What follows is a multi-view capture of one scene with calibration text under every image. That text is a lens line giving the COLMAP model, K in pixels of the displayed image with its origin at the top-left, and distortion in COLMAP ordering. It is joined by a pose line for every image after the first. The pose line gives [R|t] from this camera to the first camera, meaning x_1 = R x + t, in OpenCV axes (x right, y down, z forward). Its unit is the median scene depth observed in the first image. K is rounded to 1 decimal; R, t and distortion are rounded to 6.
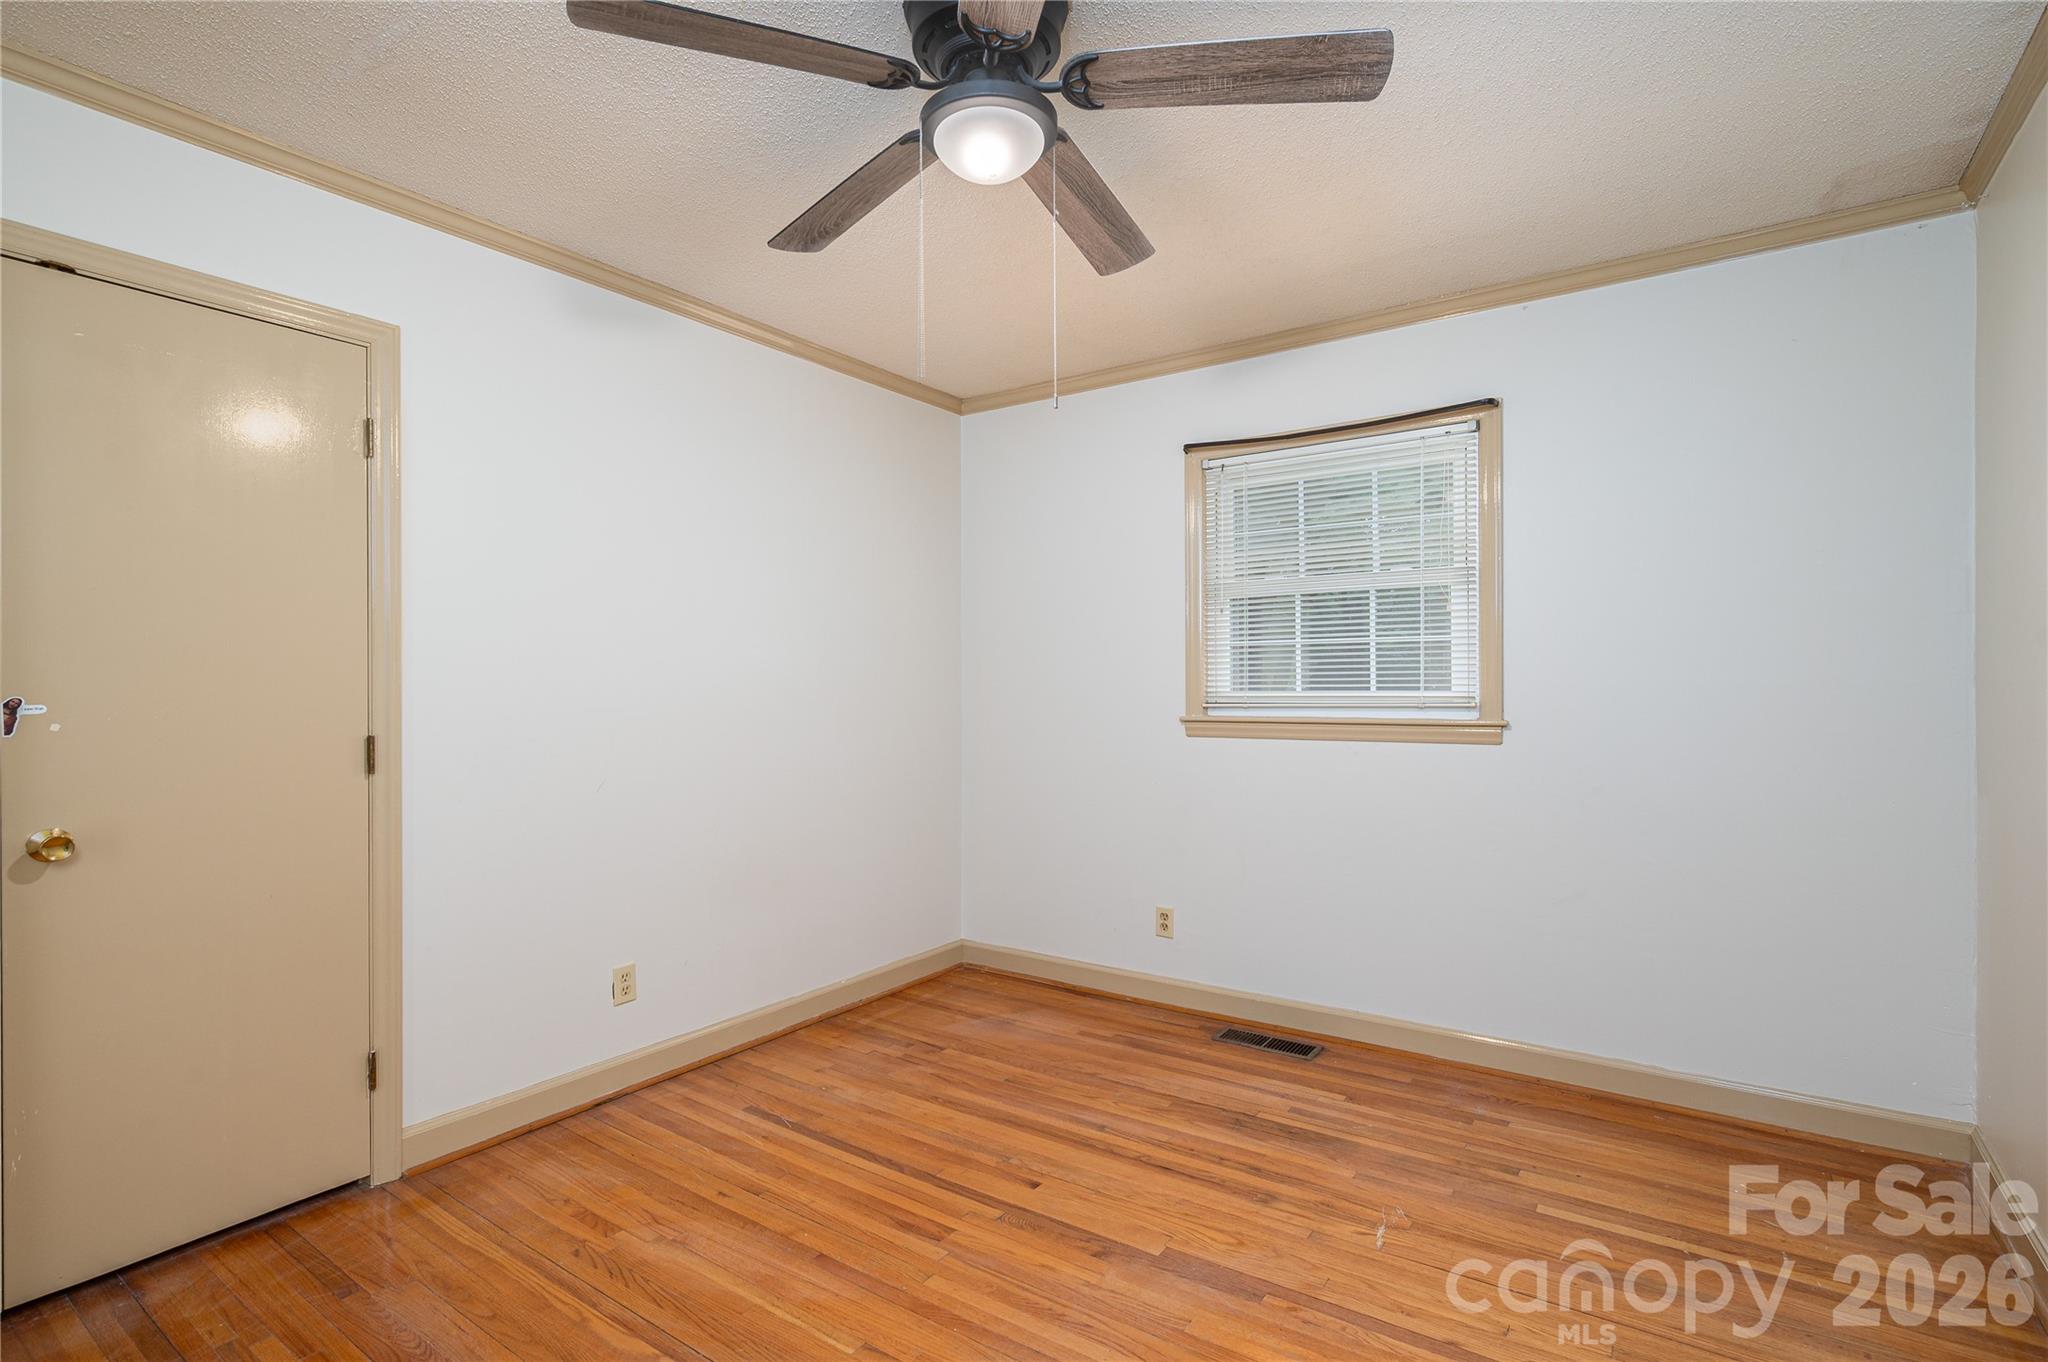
lens RADIAL K [[978.9, 0, 1024.4], [0, 978.9, 673.9], [0, 0, 1]] dist [-0.000315, -0.000252]
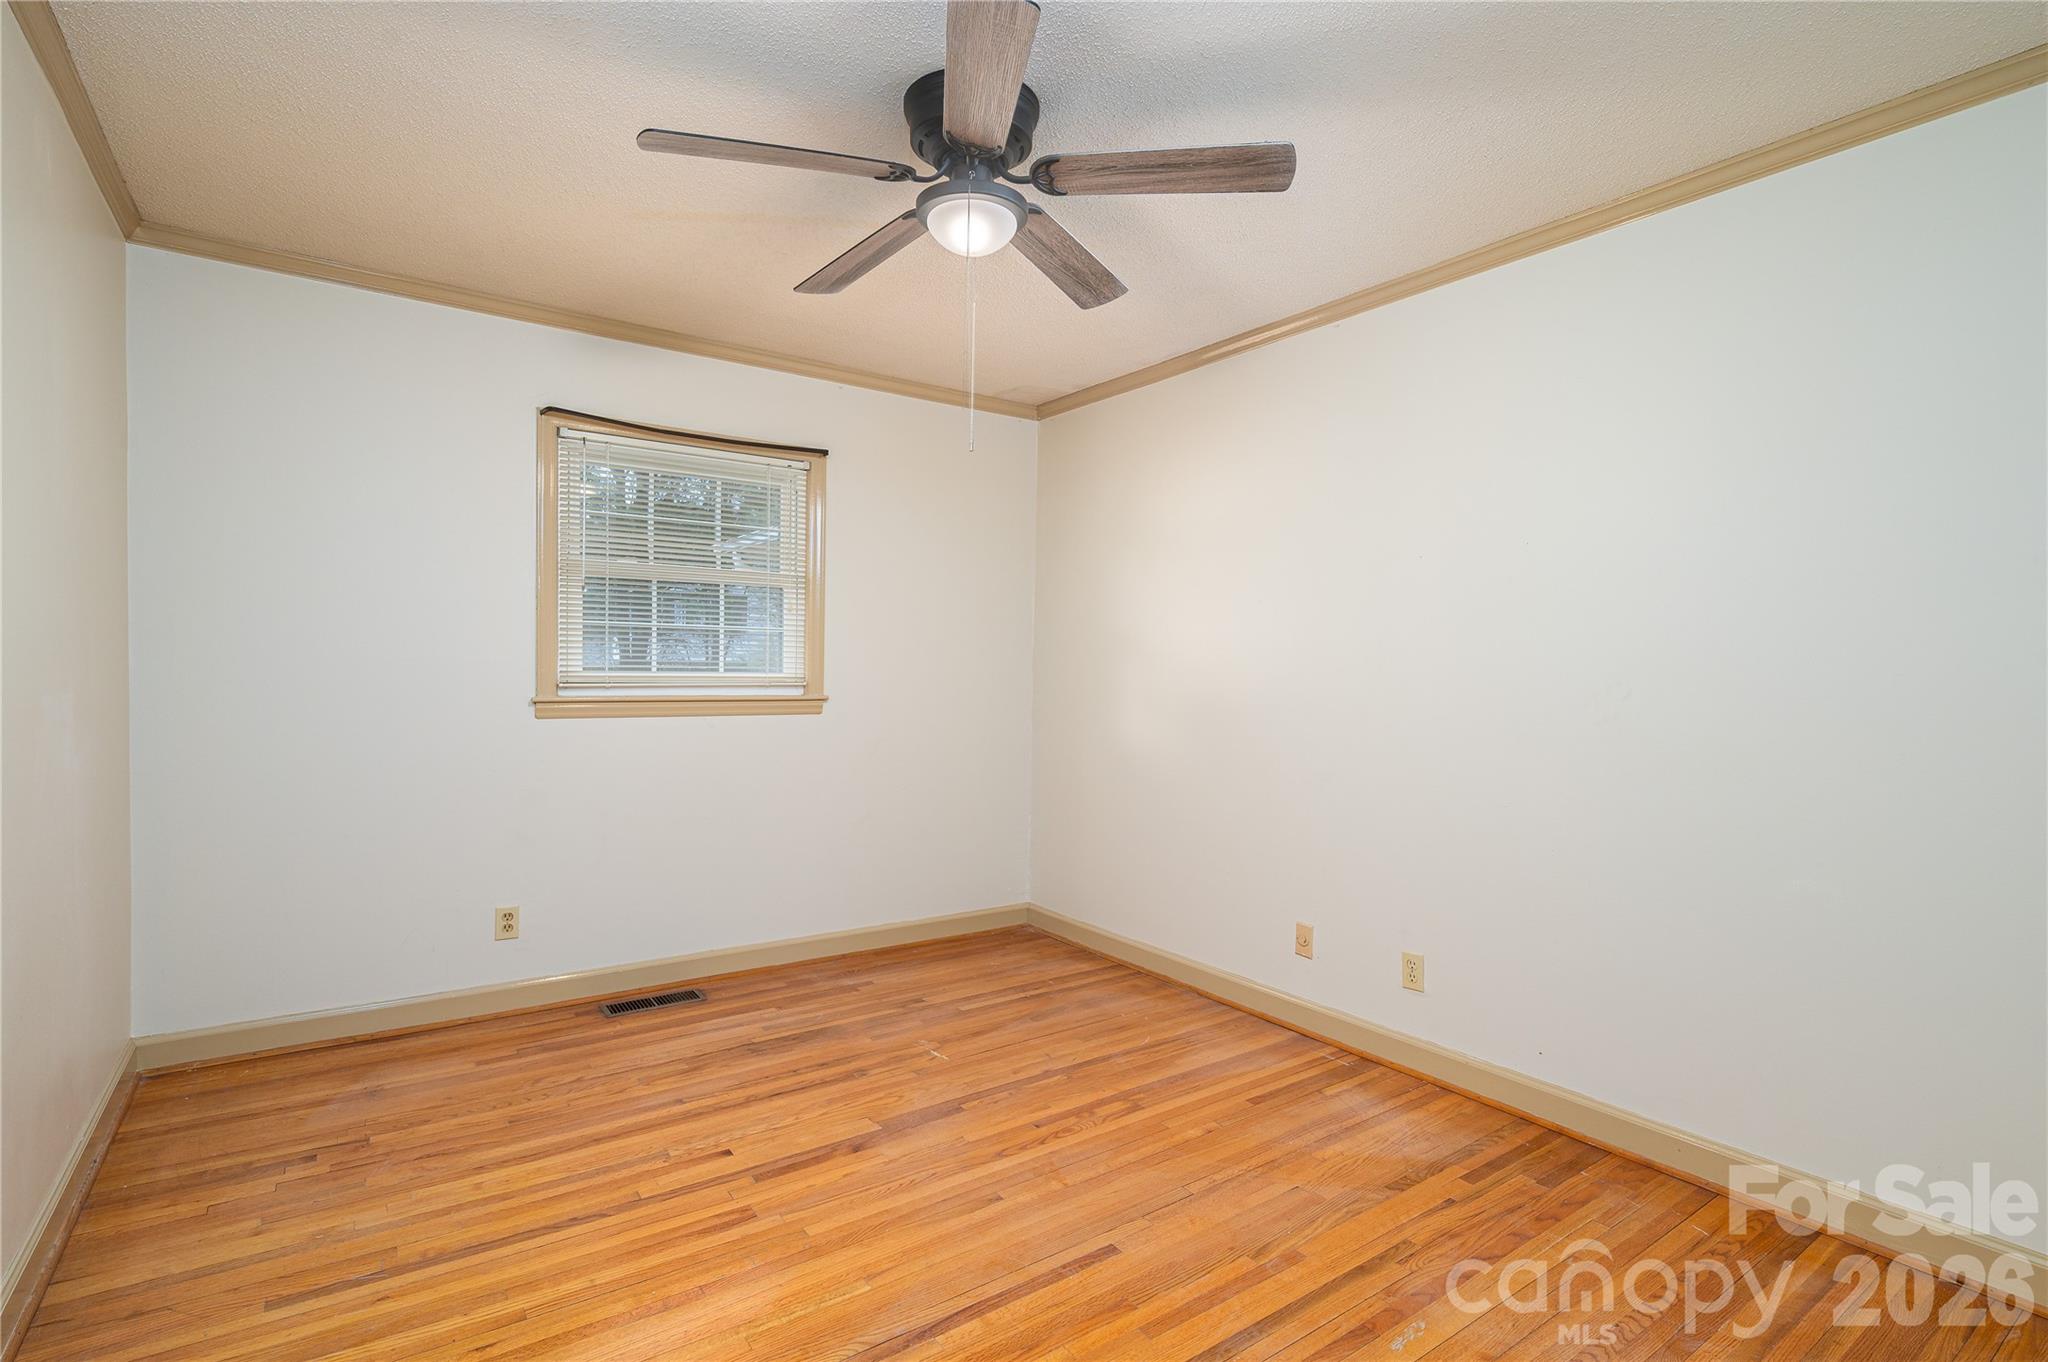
lens RADIAL K [[978.9, 0, 1024.4], [0, 978.9, 673.9], [0, 0, 1]] dist [-0.000315, -0.000252]
pose [[0.342474, 0.006807, 0.939502, -0.652675], [-0.025289, 0.999678, 0.001976, 0.009106], [-0.939187, -0.024435, 0.342536, 0.284799]]
